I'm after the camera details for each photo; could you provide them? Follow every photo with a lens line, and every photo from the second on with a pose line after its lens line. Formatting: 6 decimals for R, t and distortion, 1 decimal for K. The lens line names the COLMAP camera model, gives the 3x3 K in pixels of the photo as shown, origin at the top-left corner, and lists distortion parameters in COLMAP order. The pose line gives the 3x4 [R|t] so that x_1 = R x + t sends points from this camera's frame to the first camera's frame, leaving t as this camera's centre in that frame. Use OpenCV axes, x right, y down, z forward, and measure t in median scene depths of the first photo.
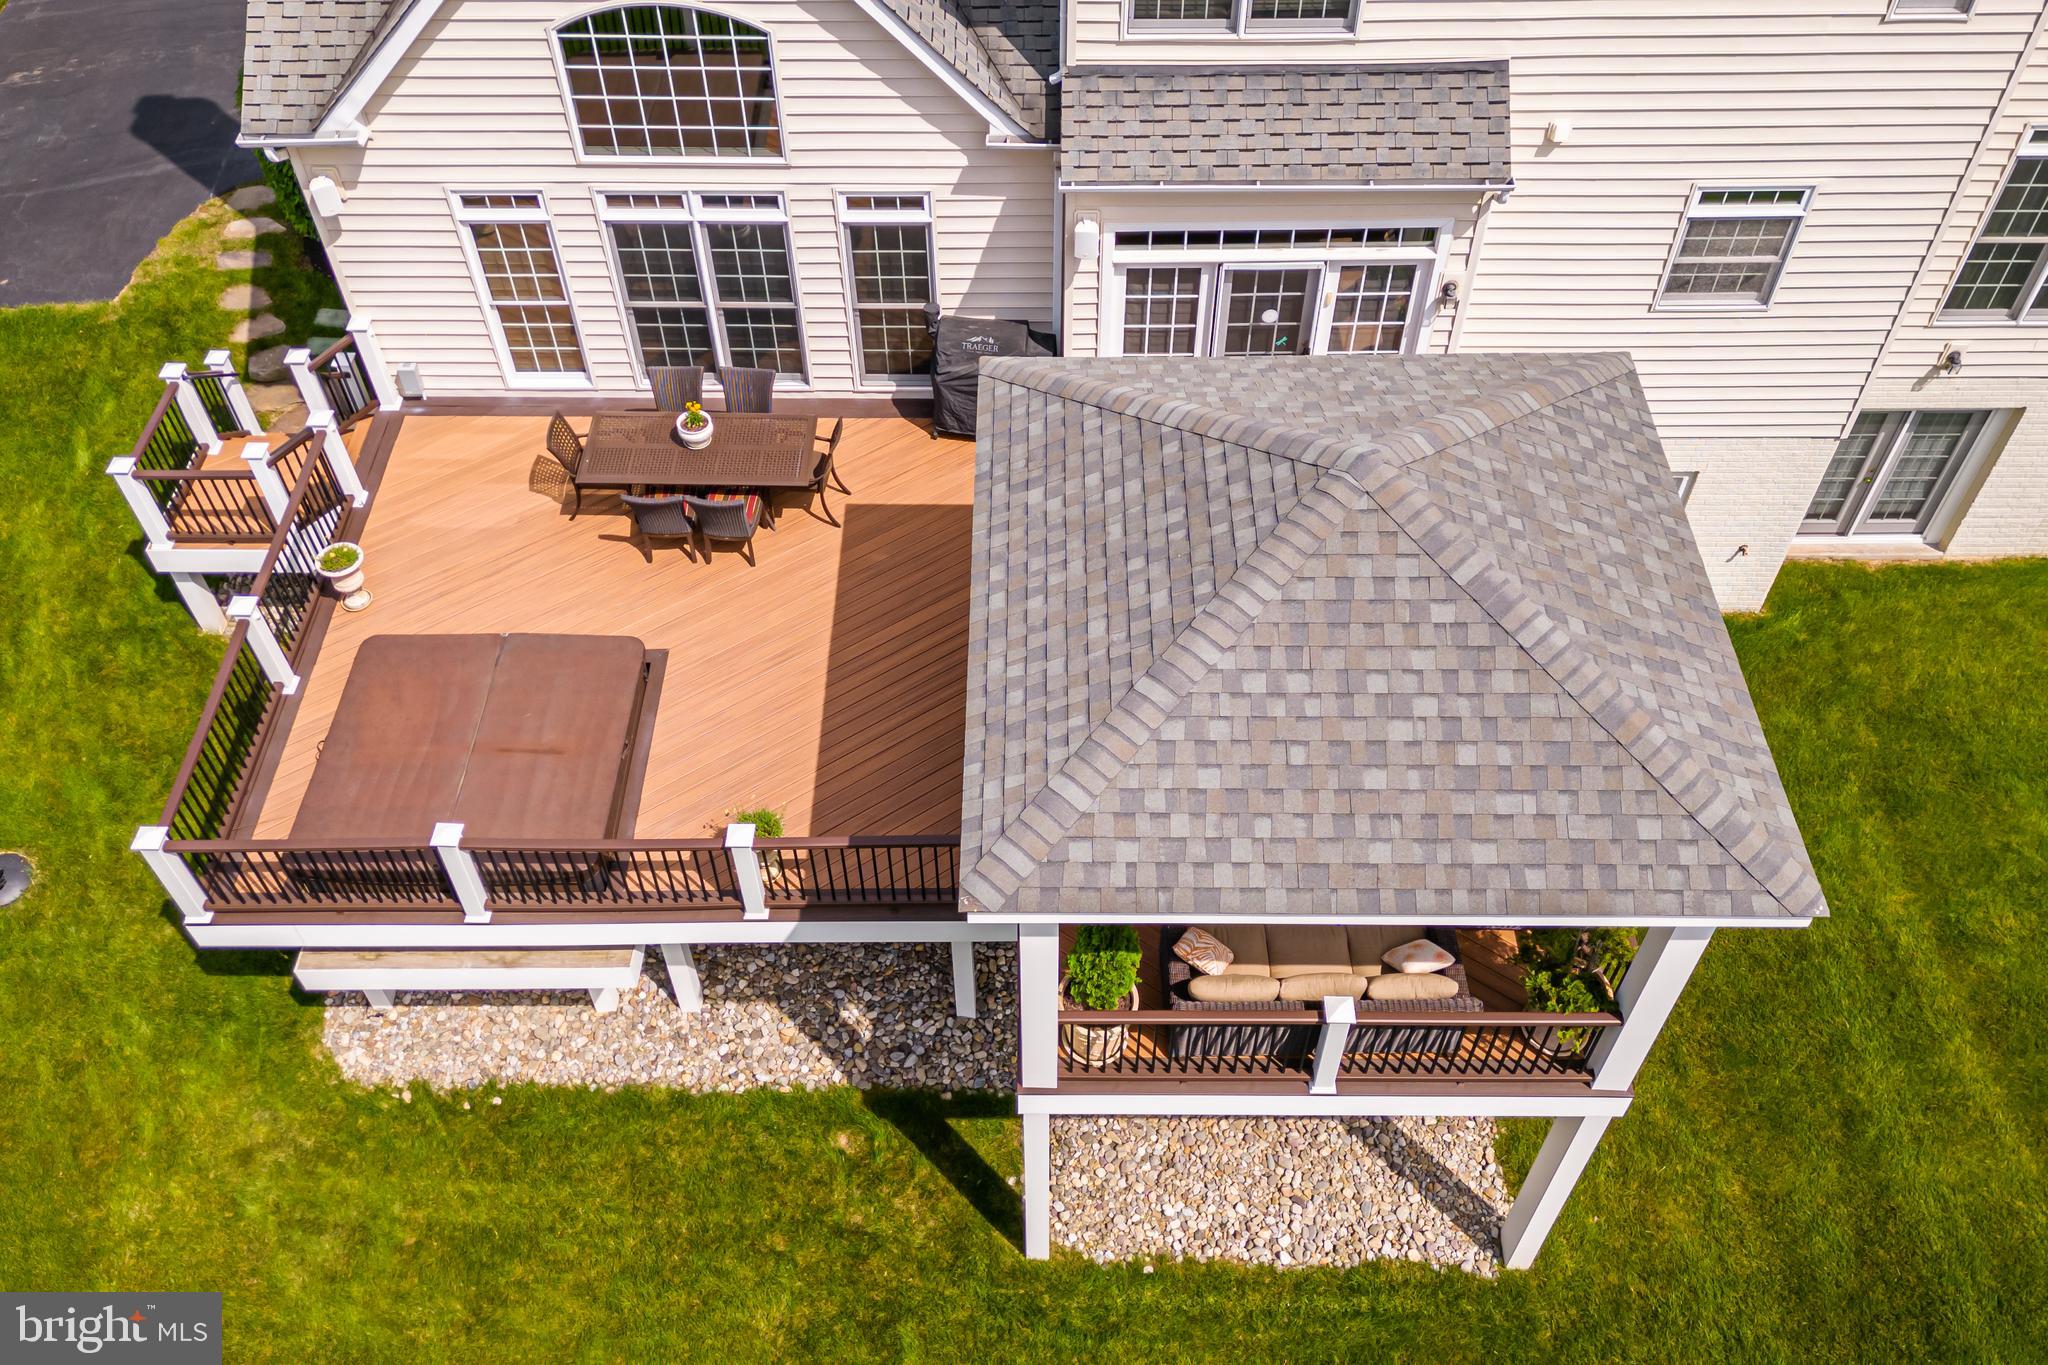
lens RADIAL K [[1718.1, 0, 1029.0], [0, 1718.1, 692.4], [0, 0, 1]] dist [0.082813, -0.096143]
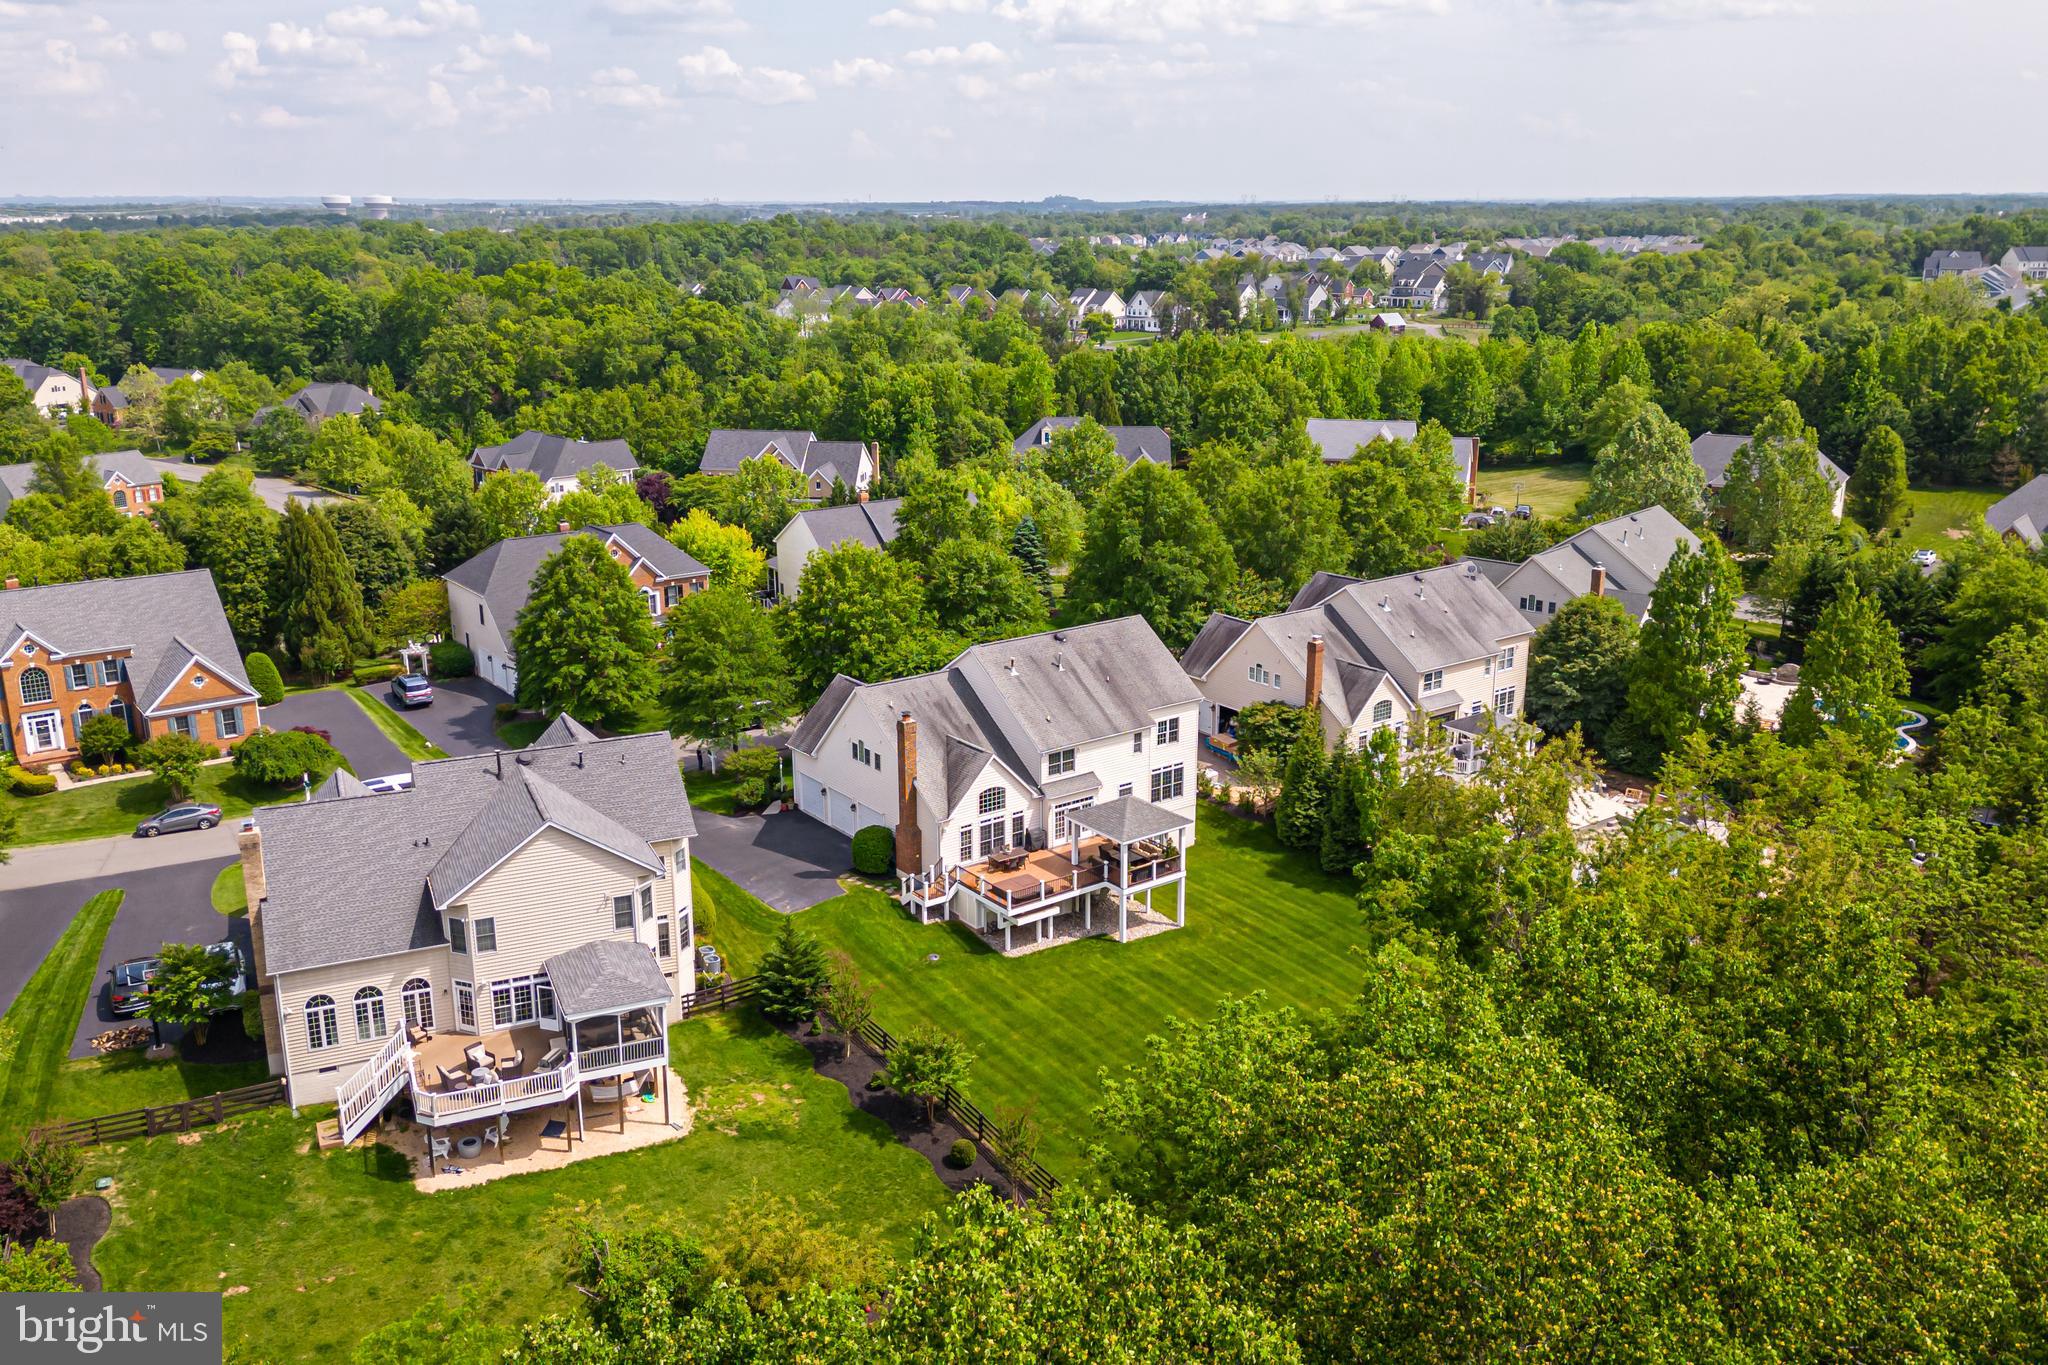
lens RADIAL K [[1718.1, 0, 1013.6], [0, 1718.1, 685.7], [0, 0, 1]] dist [0.082813, -0.096143]
pose [[0.802015, -0.164499, 0.574206, -3.511414], [0.457496, 0.787233, -0.413475, 1.869684], [-0.384017, 0.594310, 0.706630, -3.557456]]
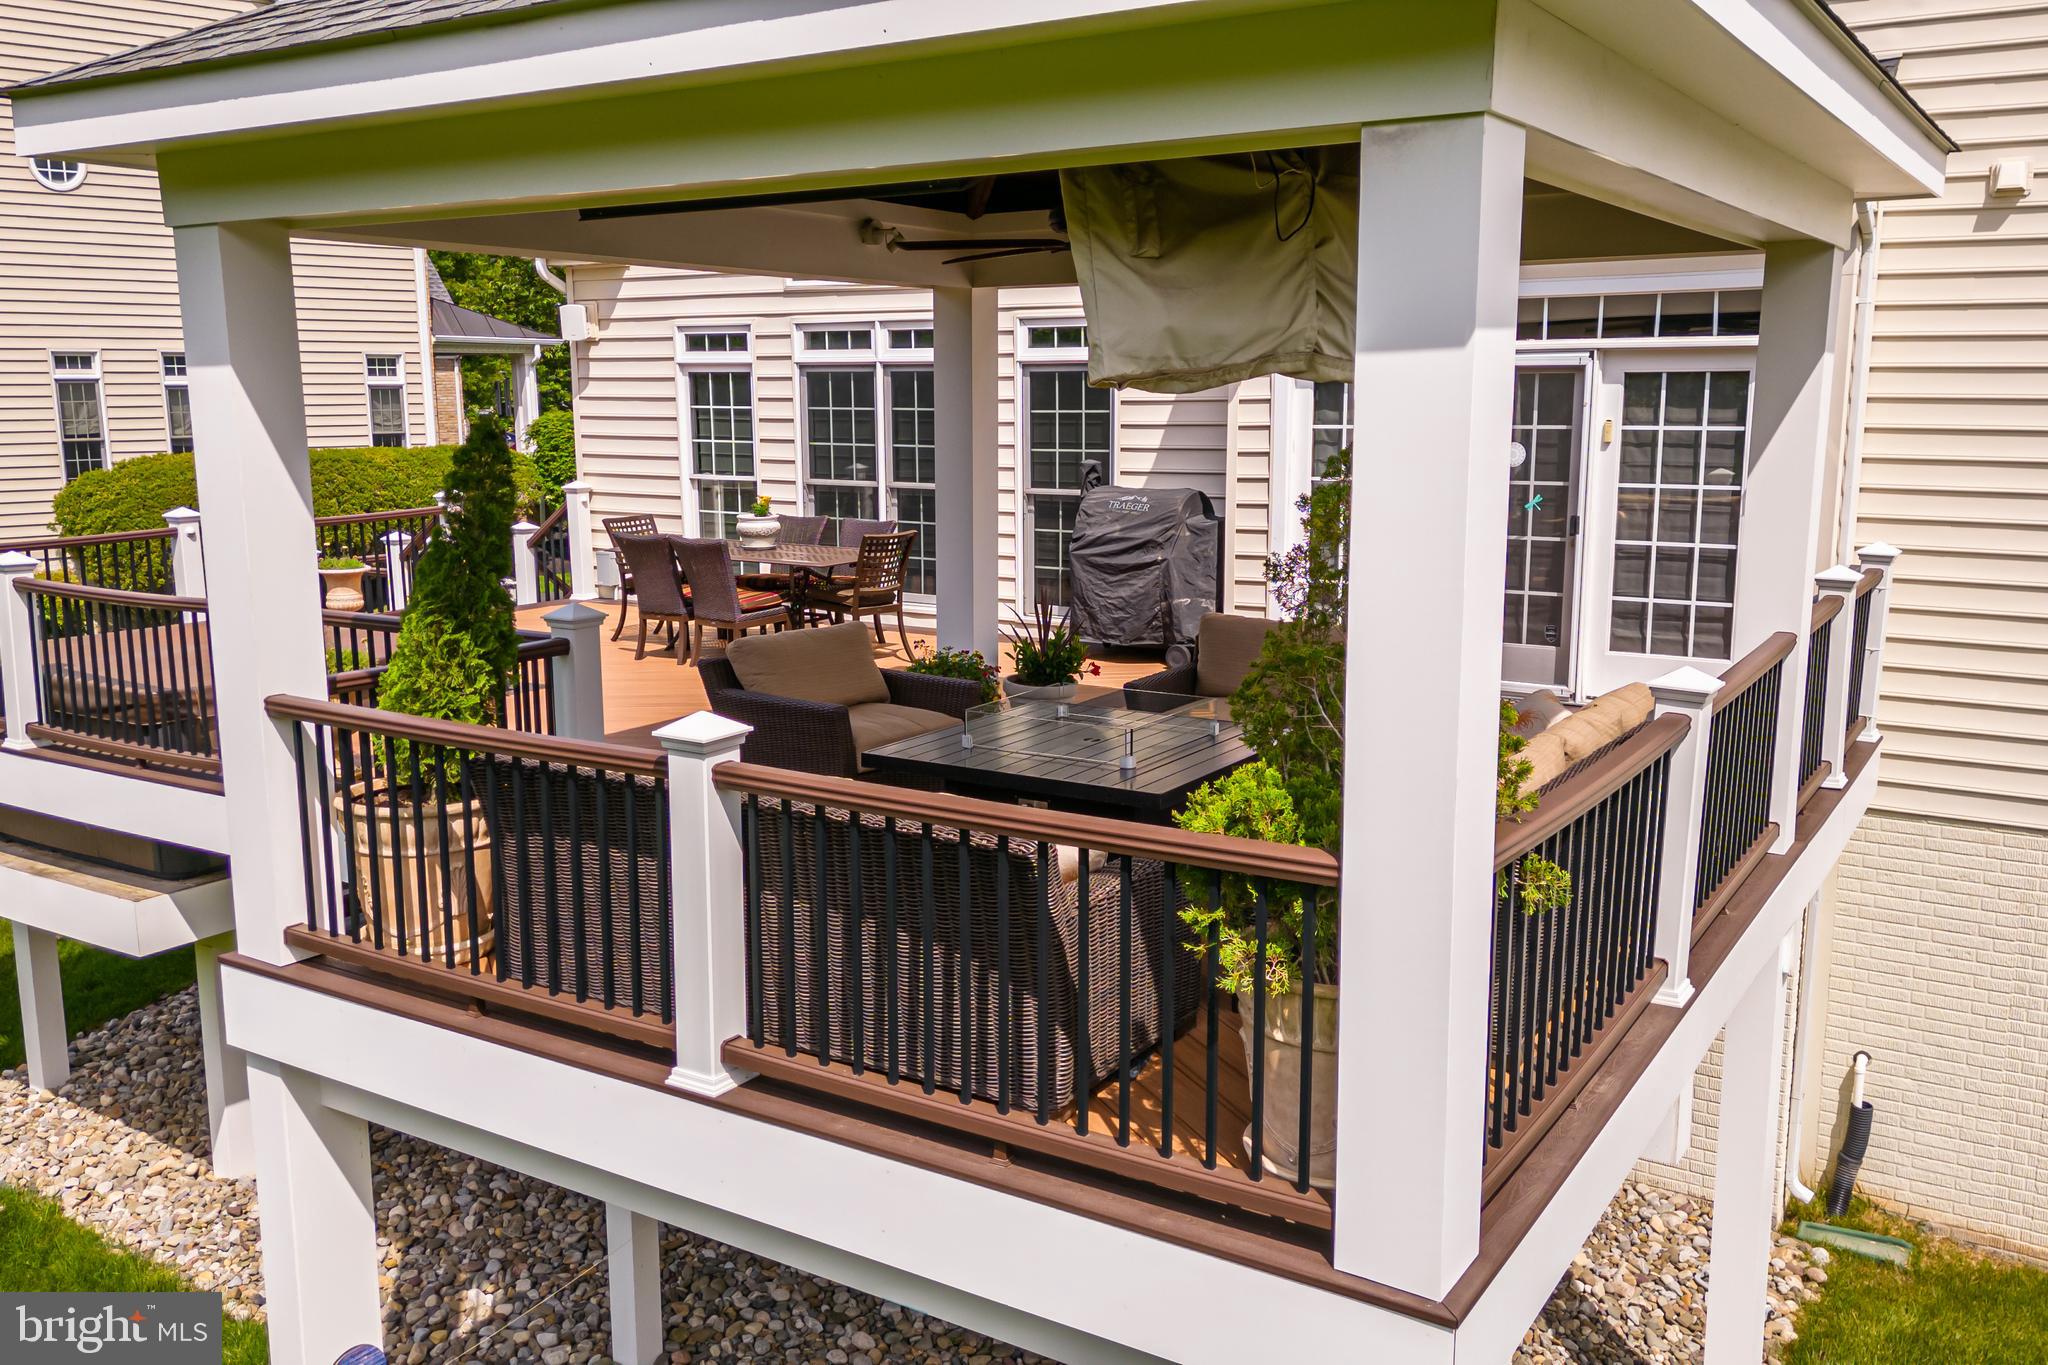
lens RADIAL K [[1718.1, 0, 1022.7], [0, 1718.1, 686.3], [0, 0, 1]] dist [0.082813, -0.096143]
pose [[0.840366, 0.097898, -0.533104, 0.345192], [-0.415732, 0.747507, -0.518074, 0.266875], [0.347781, 0.657000, 0.668879, 0.560135]]
